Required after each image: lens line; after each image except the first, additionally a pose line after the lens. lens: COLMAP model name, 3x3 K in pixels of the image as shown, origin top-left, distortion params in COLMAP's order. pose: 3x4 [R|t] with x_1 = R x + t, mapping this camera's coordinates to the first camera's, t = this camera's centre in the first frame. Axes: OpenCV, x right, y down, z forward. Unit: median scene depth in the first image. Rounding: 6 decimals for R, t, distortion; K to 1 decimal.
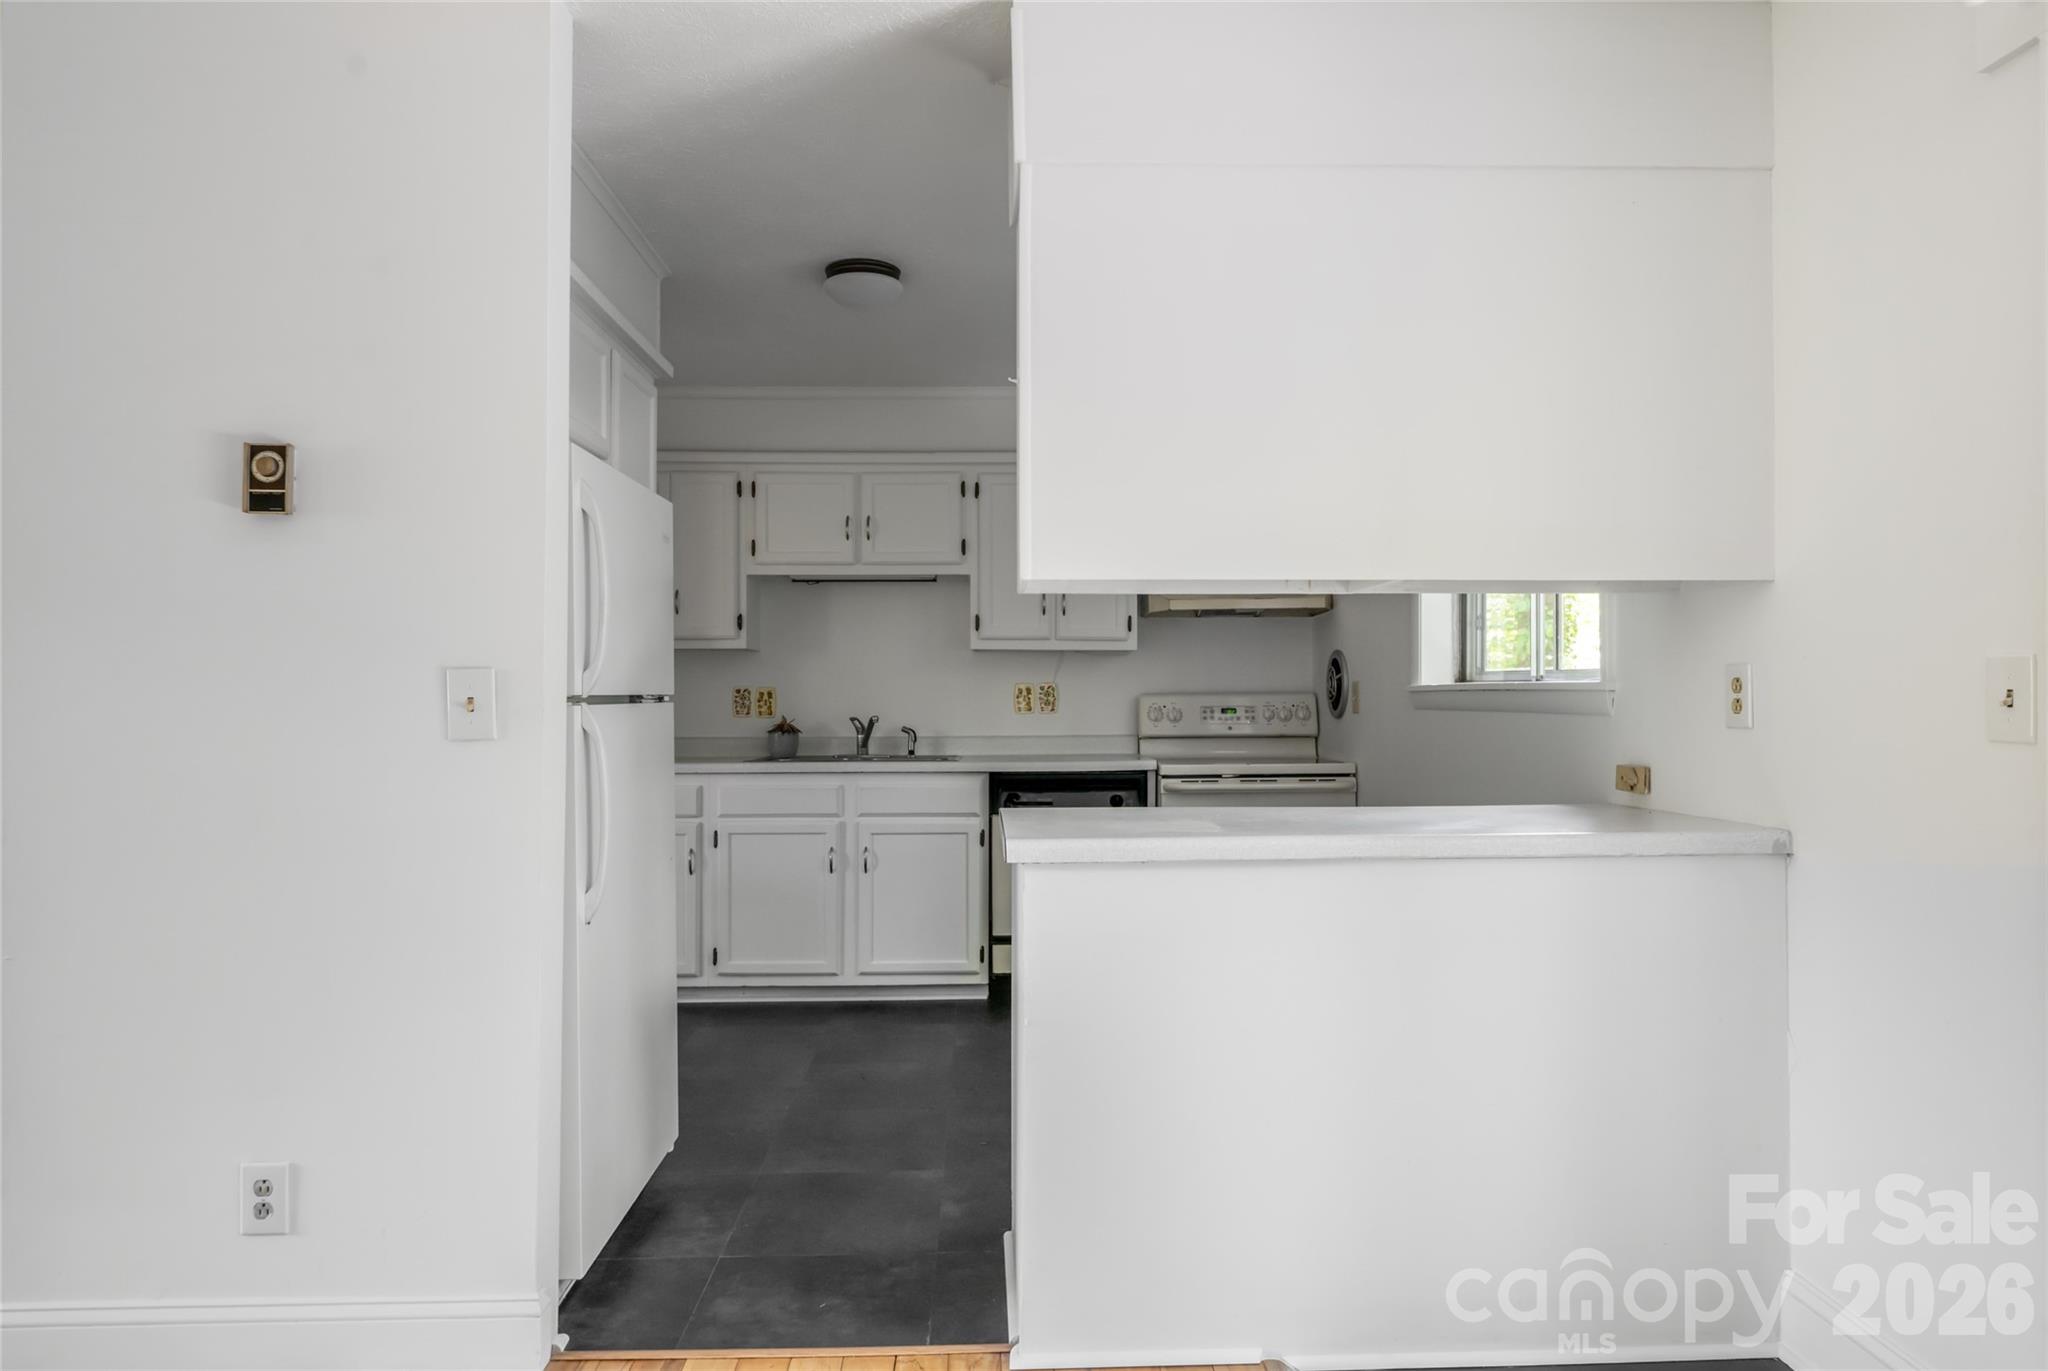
lens RADIAL K [[1248.7, 0, 1031.3], [0, 1248.7, 683.5], [0, 0, 1]] dist [-0.004153, -0.000914]
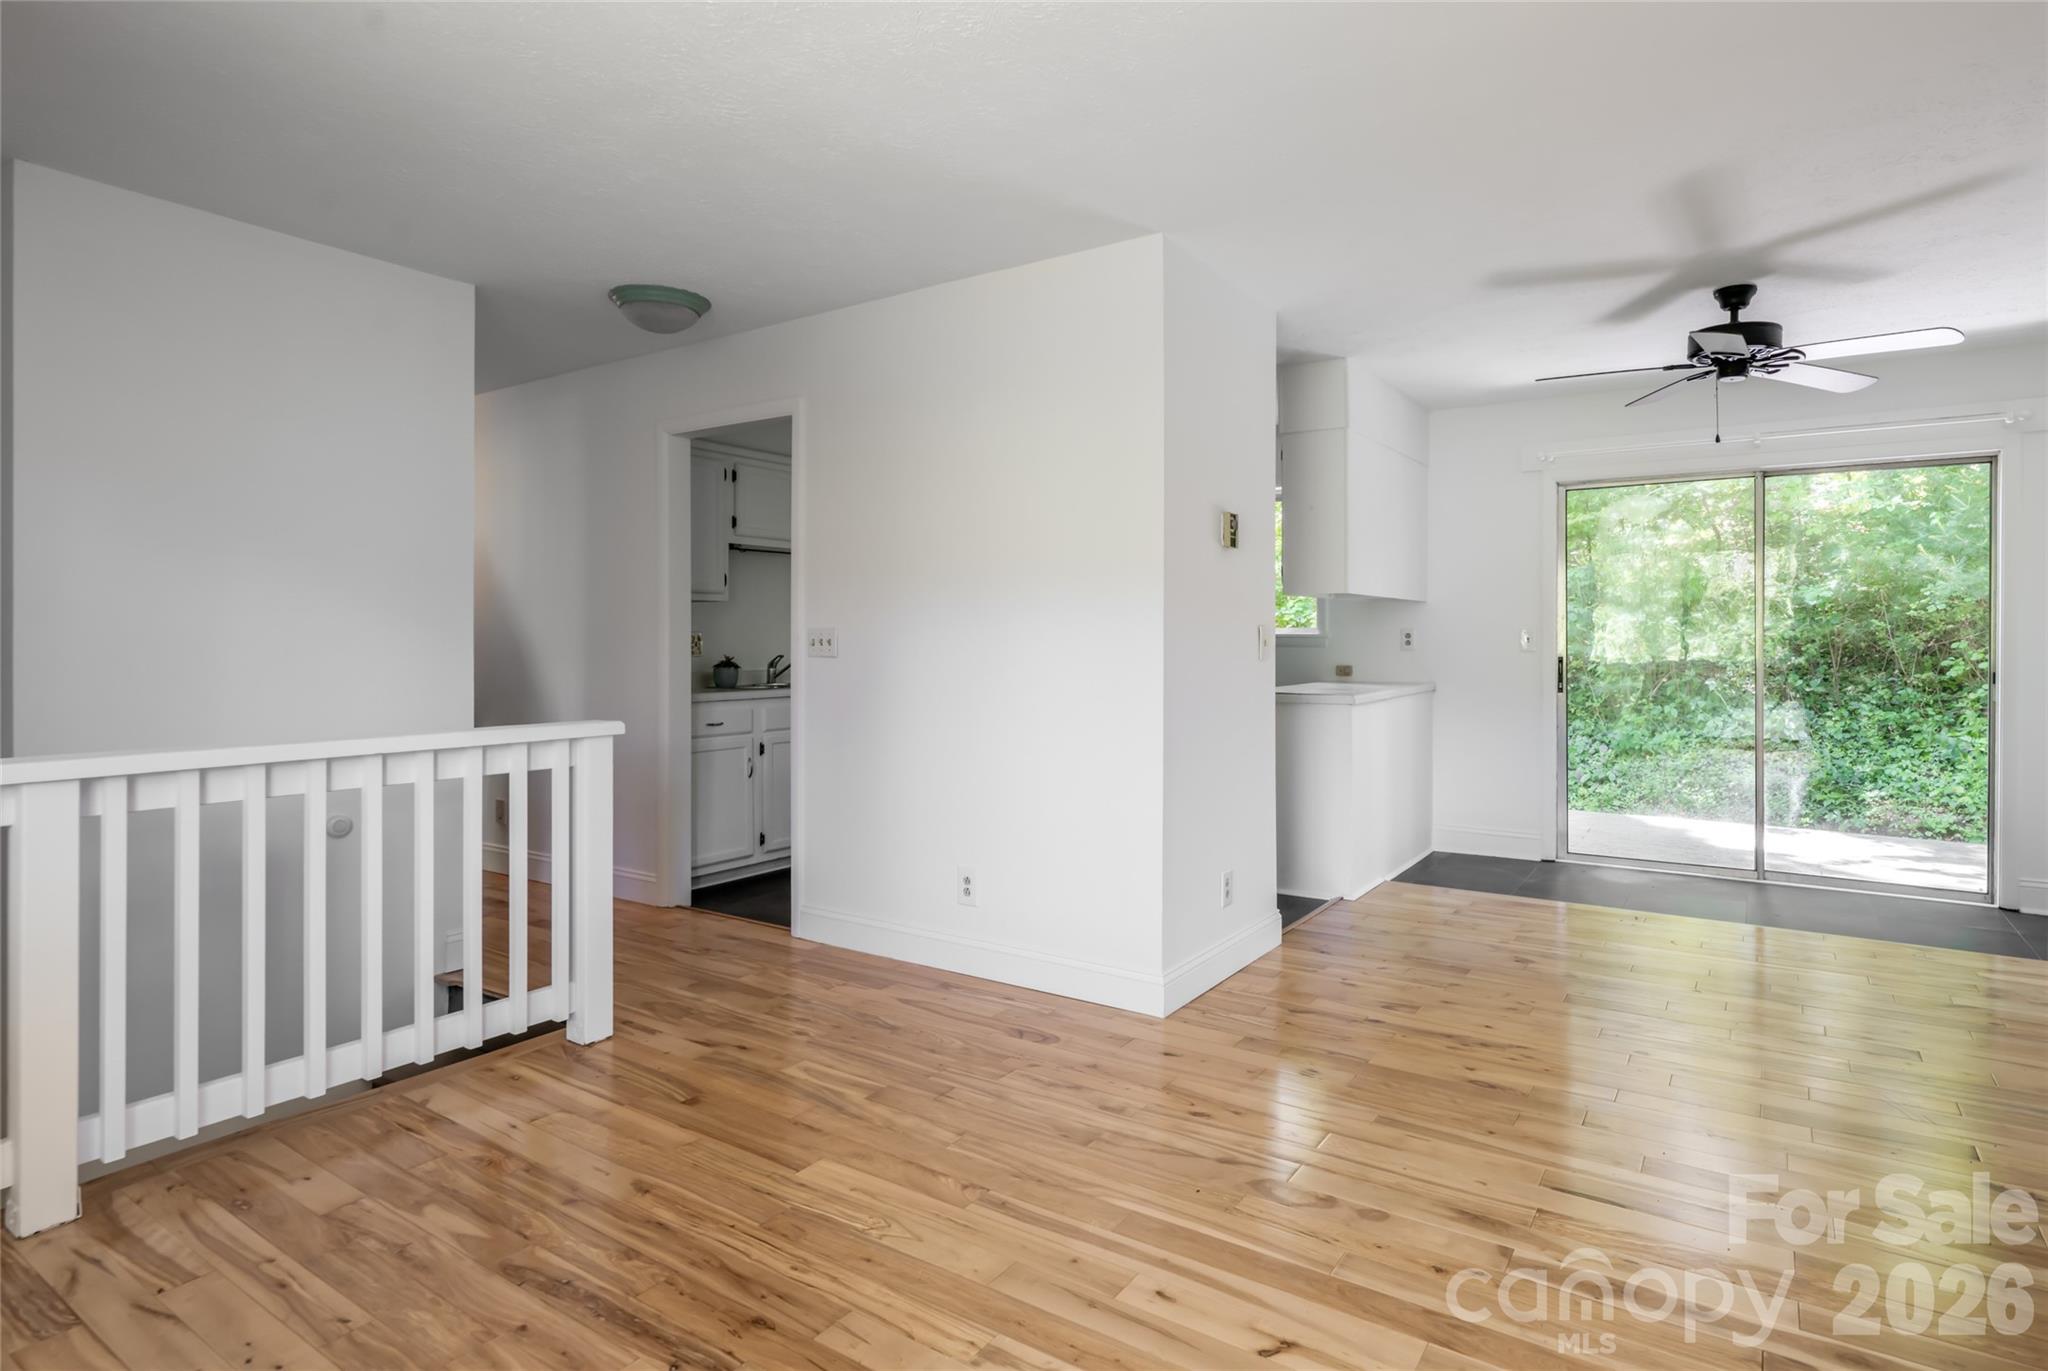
lens RADIAL K [[1062.3, 0, 1079.5], [0, 1062.3, 637.8], [0, 0, 1]] dist [0.002024, -0.000668]
pose [[0.576257, 0.002334, 0.817265, -0.912144], [-0.009271, 0.999950, 0.003681, 0.001835], [-0.817216, -0.009698, 0.576250, 0.087350]]
